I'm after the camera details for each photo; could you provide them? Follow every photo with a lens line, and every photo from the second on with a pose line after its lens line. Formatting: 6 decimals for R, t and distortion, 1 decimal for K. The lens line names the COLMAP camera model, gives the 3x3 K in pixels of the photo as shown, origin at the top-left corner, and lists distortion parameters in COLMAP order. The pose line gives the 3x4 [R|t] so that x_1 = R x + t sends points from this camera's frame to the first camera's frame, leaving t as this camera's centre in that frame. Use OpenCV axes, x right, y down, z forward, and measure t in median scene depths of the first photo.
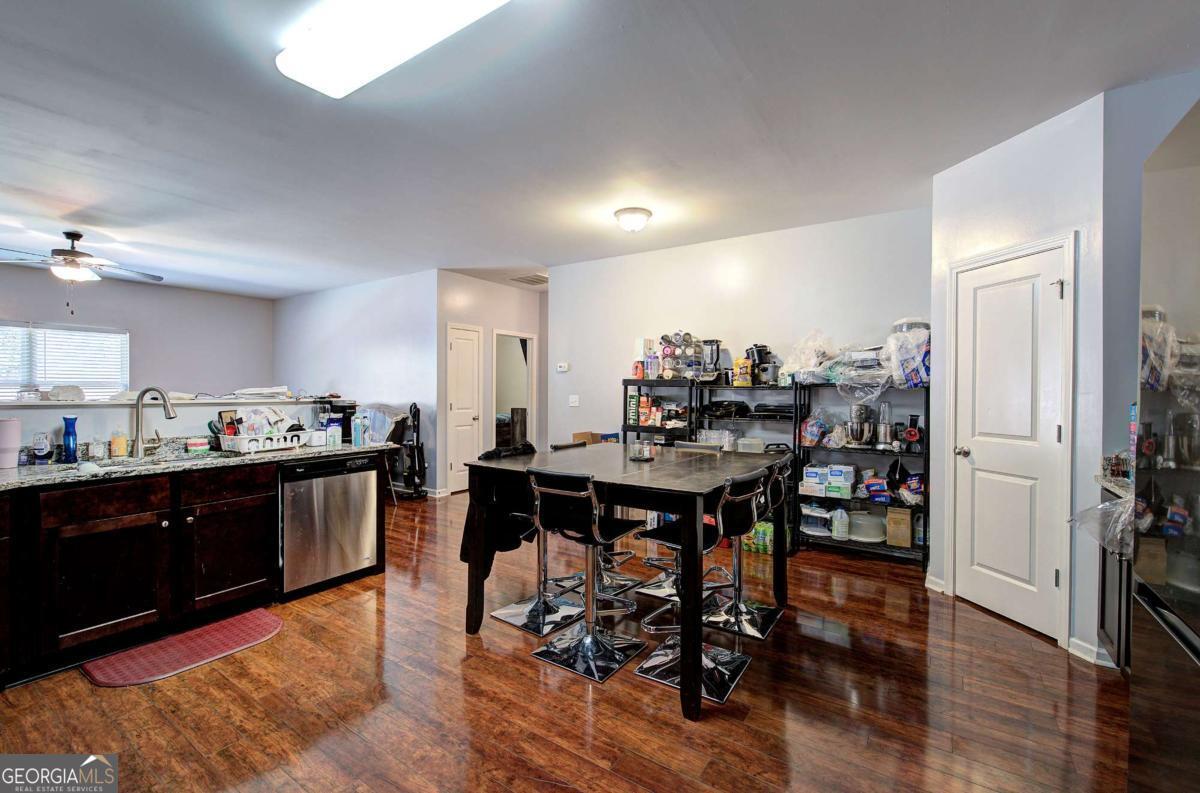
lens RADIAL K [[511.1, 0, 598.6], [0, 511.1, 391.4], [0, 0, 1]] dist [-0.002678, 0.000474]
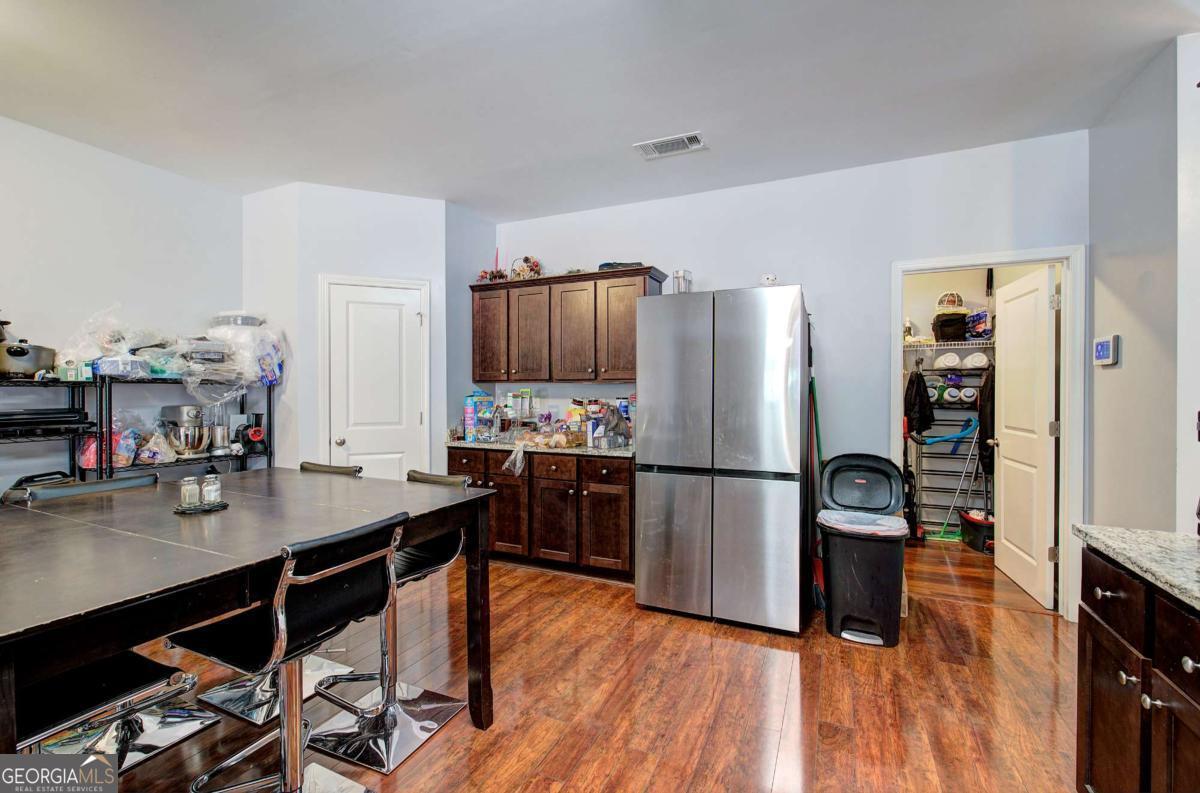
lens RADIAL K [[511.1, 0, 592.7], [0, 511.1, 396.2], [0, 0, 1]] dist [-0.002678, 0.000474]
pose [[-0.173556, -0.016732, 0.984682, -0.422168], [-0.000077, 0.999856, 0.016976, -0.002712], [-0.984824, 0.002870, -0.173533, 0.525053]]
